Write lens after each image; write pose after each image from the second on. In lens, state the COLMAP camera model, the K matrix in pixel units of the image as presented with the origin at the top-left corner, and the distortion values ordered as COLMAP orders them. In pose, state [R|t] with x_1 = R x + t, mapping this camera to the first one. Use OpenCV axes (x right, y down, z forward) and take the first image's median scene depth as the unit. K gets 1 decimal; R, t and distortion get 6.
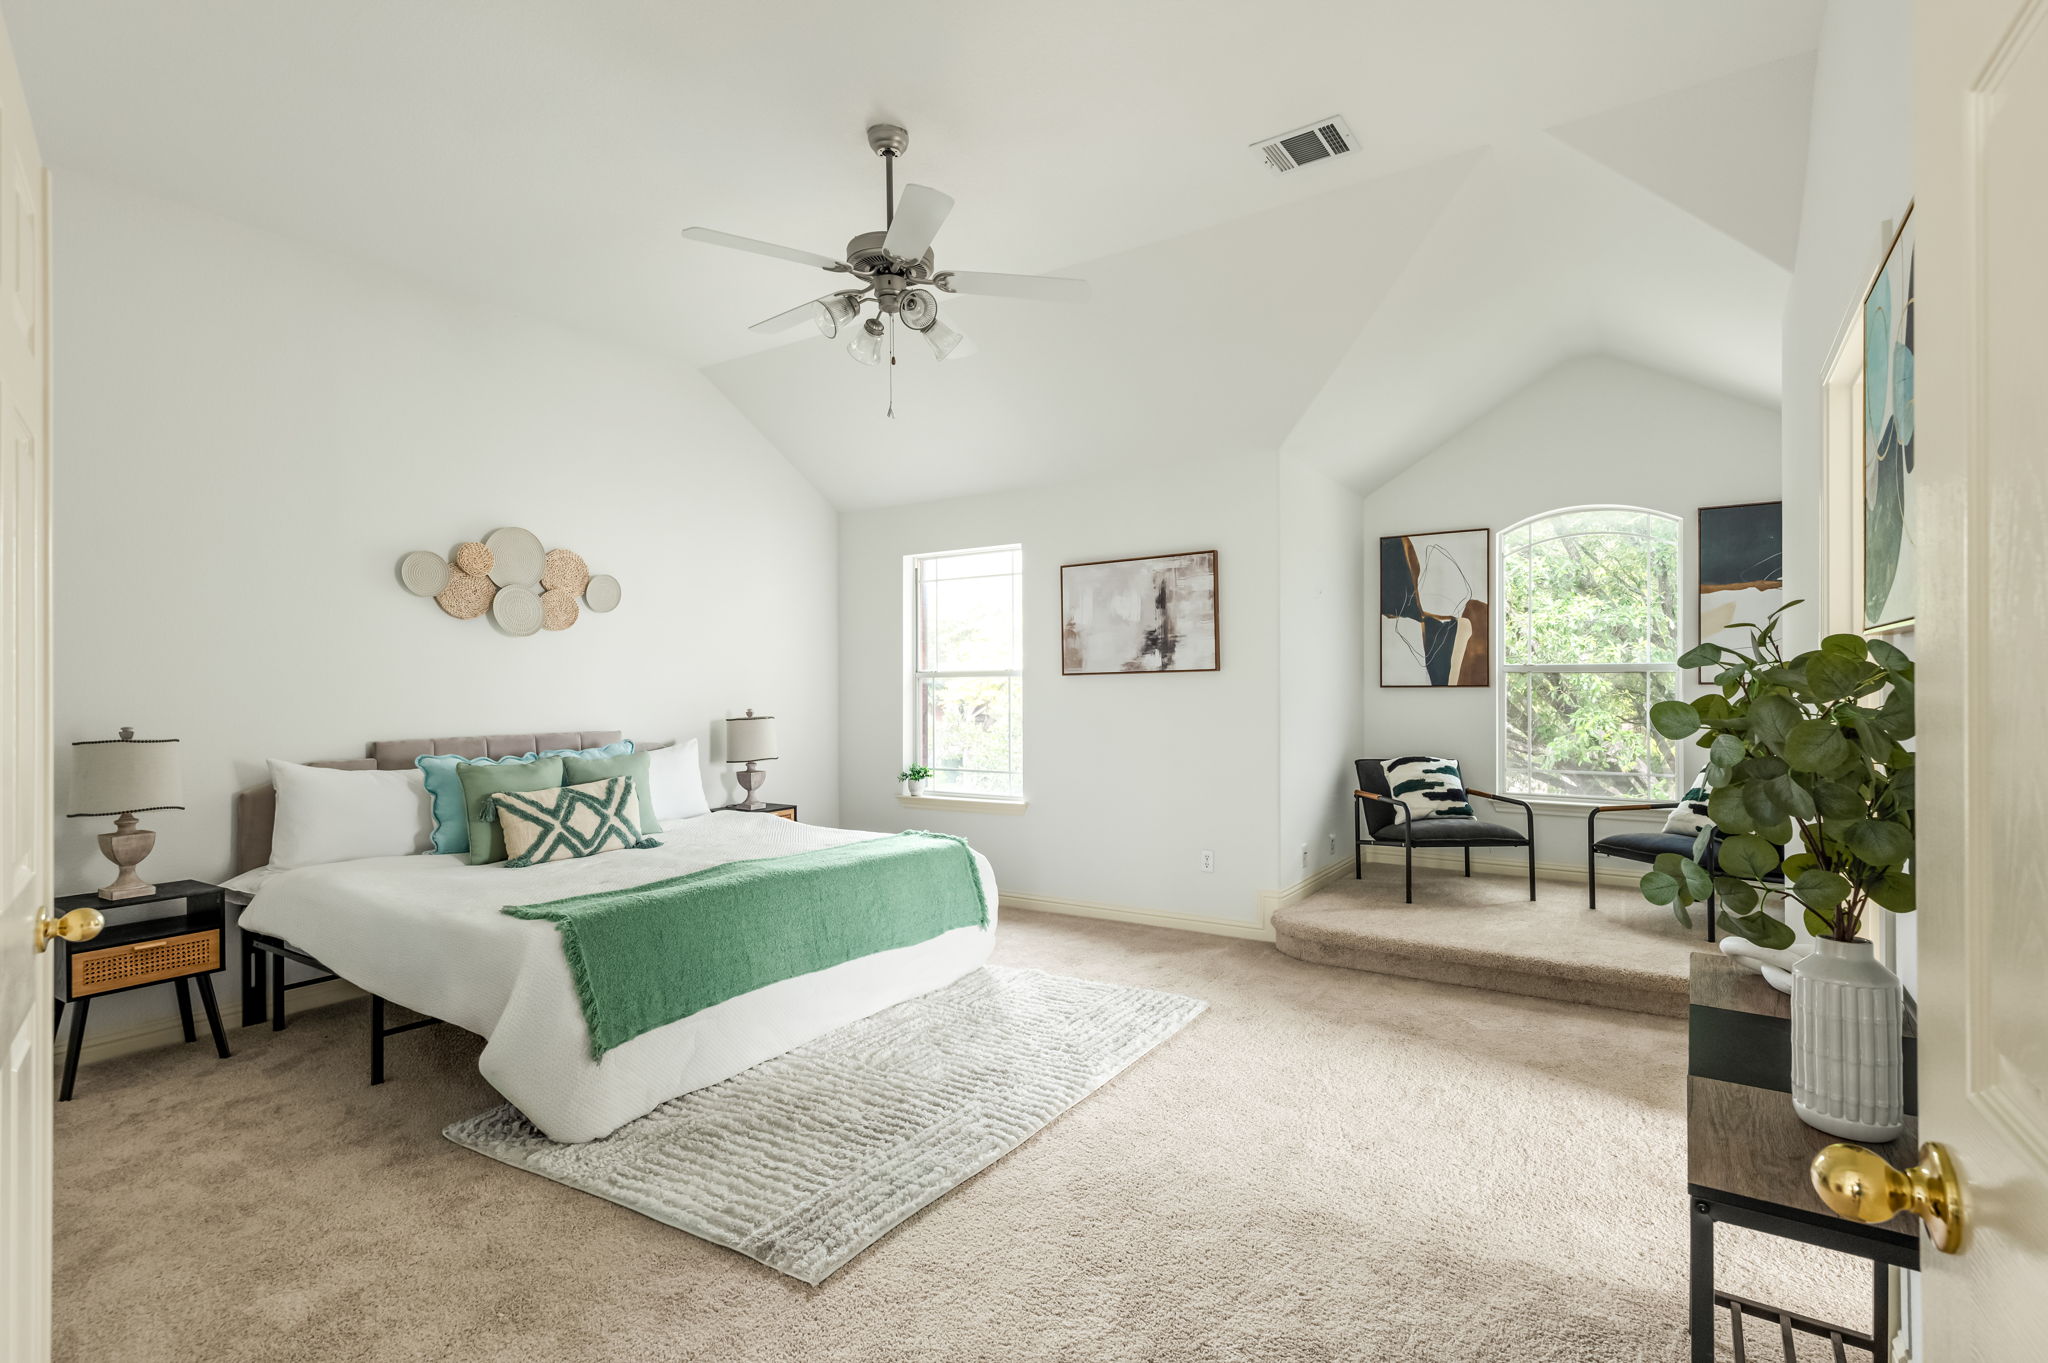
lens RADIAL K [[960.1, 0, 1033.3], [0, 960.1, 675.9], [0, 0, 1]] dist [0.007360, -0.004051]
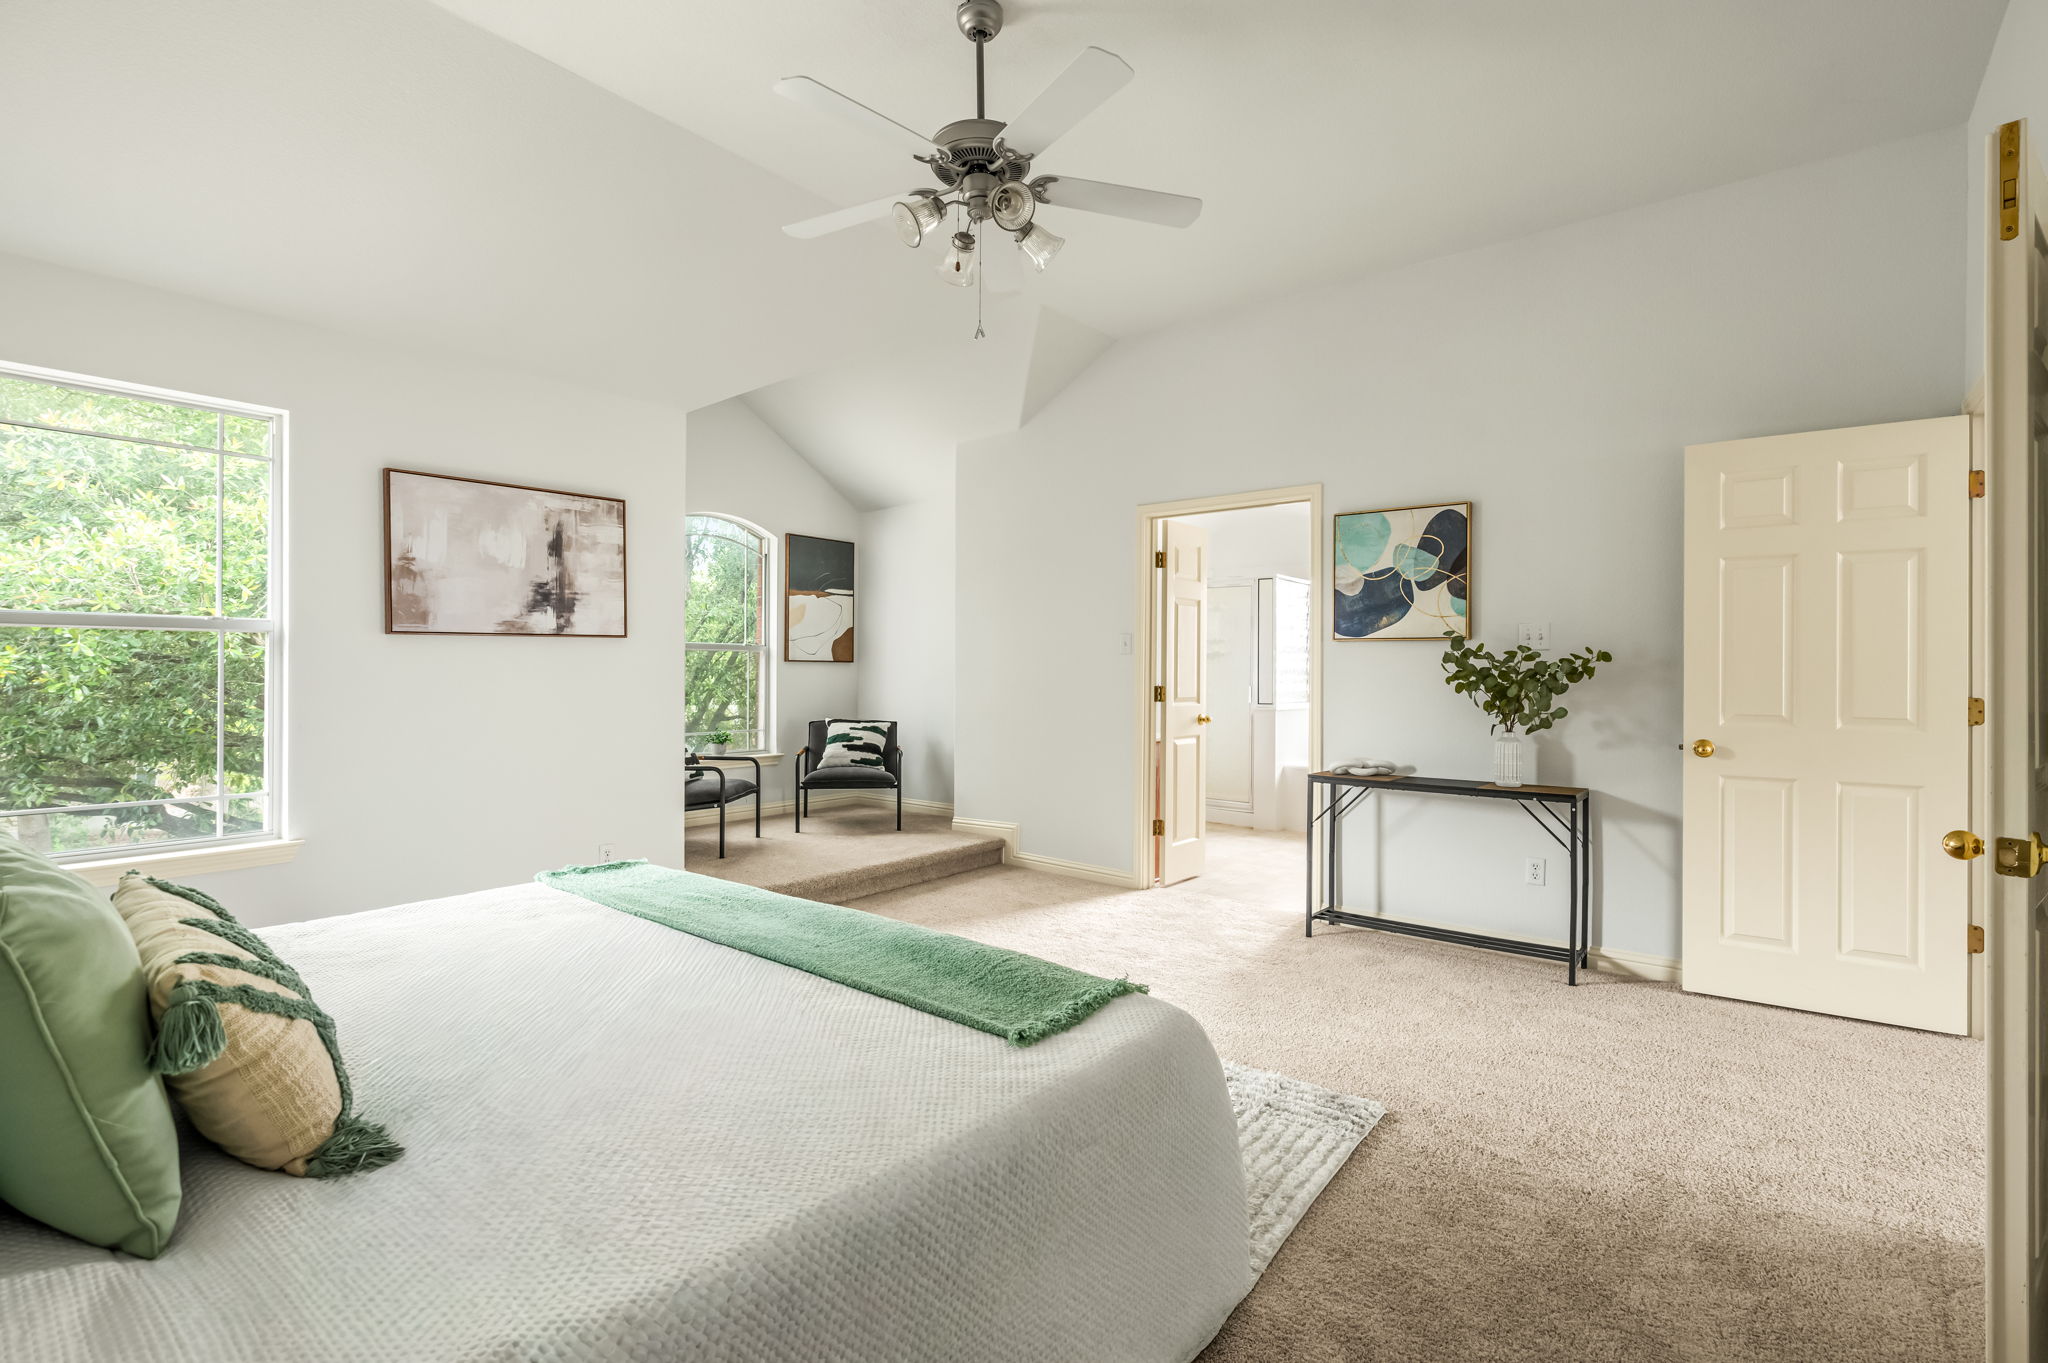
lens RADIAL K [[960.1, 0, 987.1], [0, 960.1, 670.7], [0, 0, 1]] dist [0.007360, -0.004051]
pose [[0.119148, 0.006050, 0.992858, -0.641440], [-0.017552, 0.999838, -0.003987, 0.022777], [-0.992721, -0.016951, 0.119235, 0.561578]]
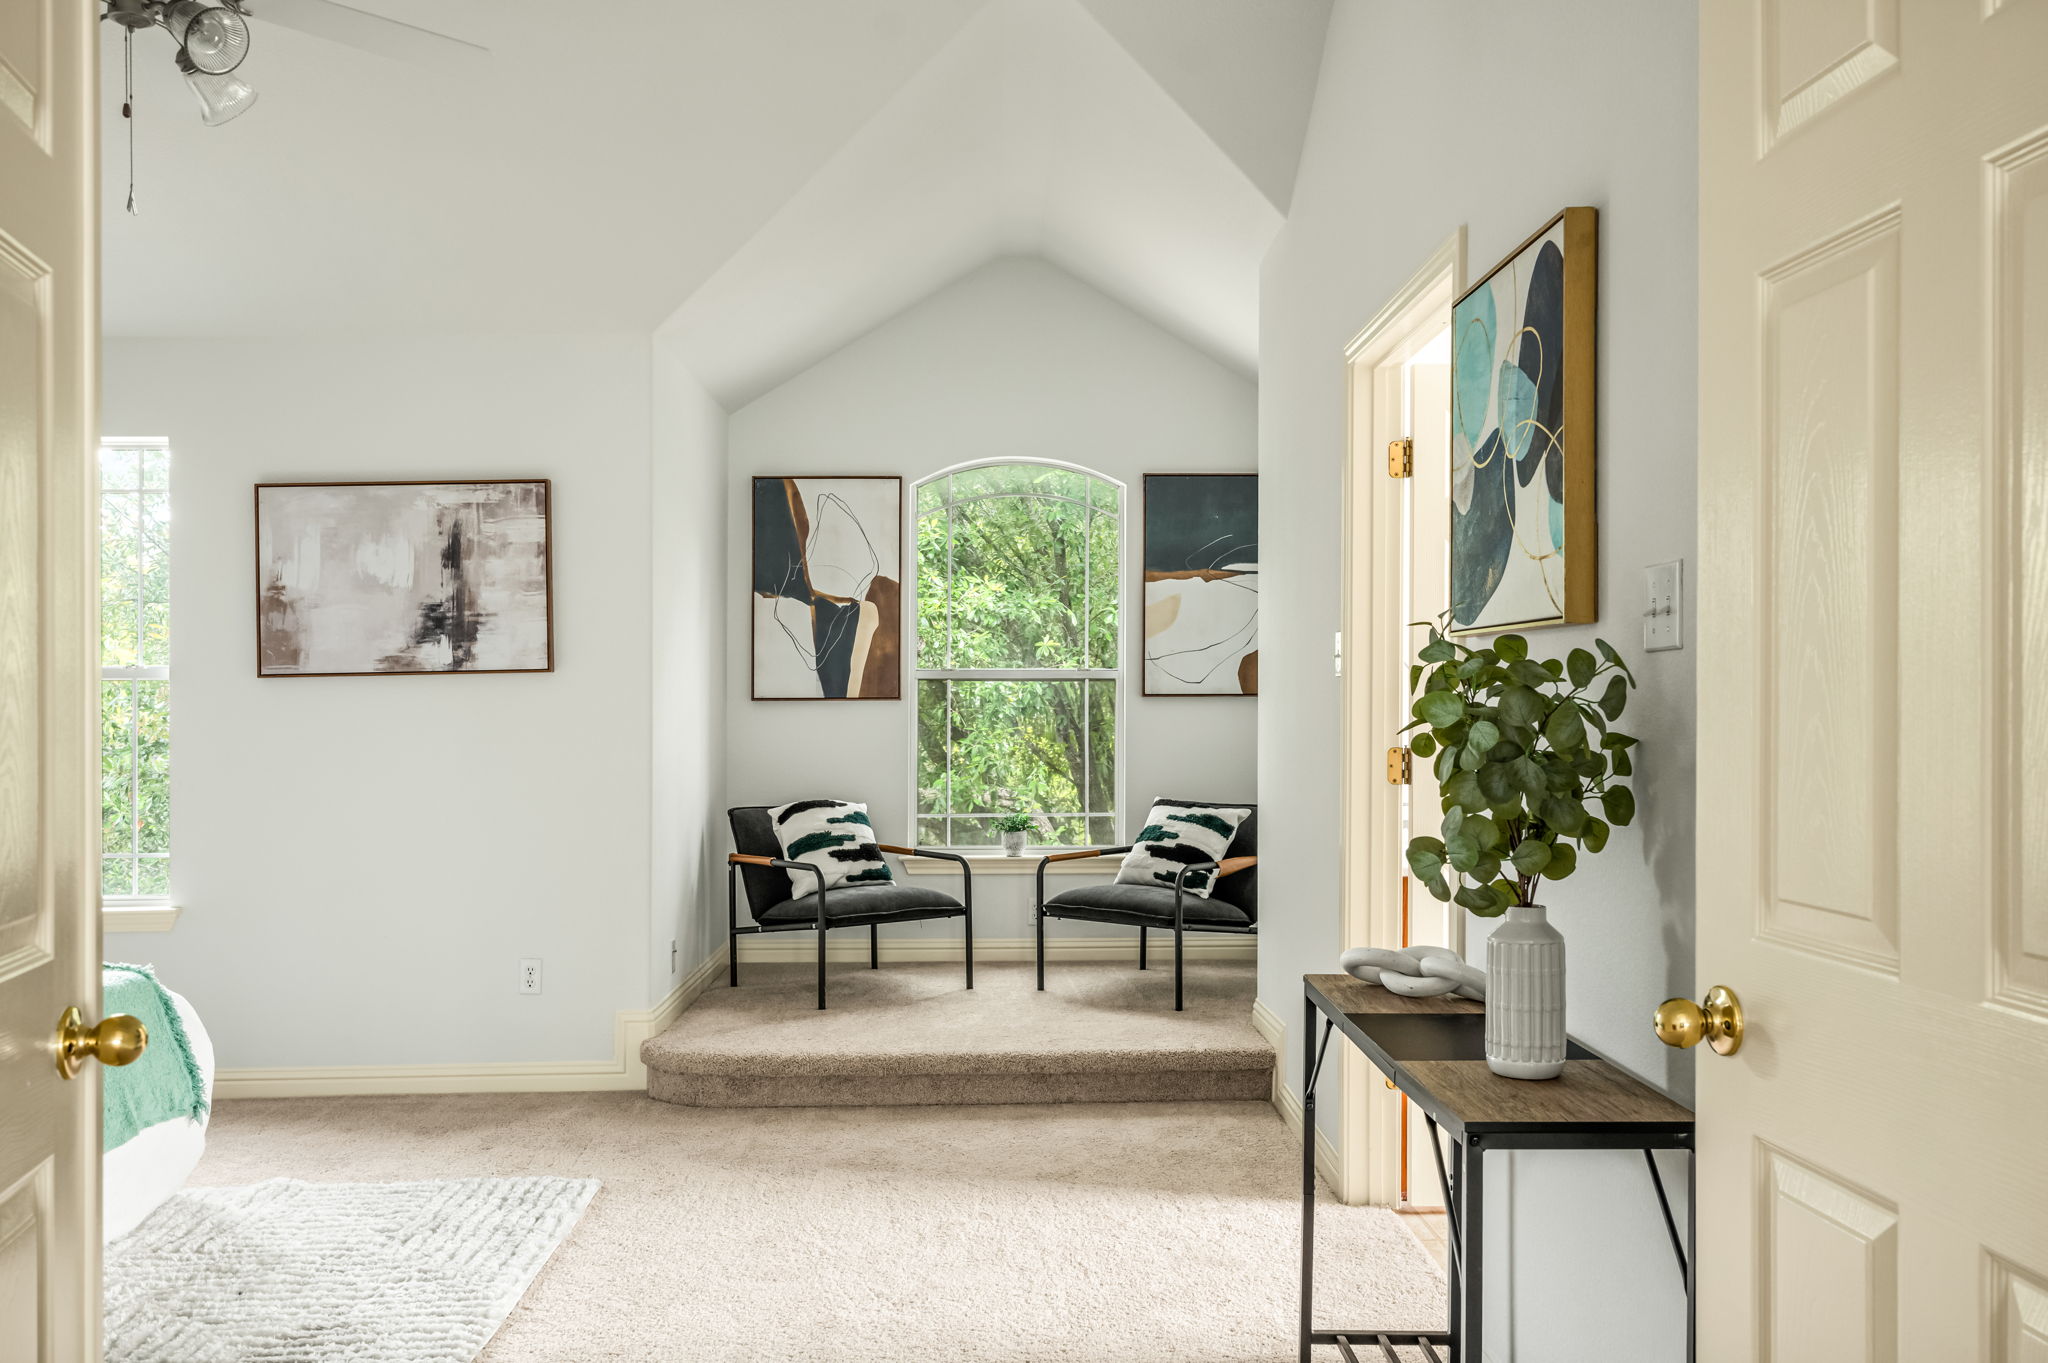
lens RADIAL K [[1651.2, 0, 987.5], [0, 1651.2, 698.4], [0, 0, 1]] dist [0.004843, 0.004277]
pose [[0.831284, 0.003016, 0.555839, -0.170313], [-0.006093, 0.999975, 0.003686, 0.006326], [-0.555814, -0.006451, 0.831282, -0.056677]]
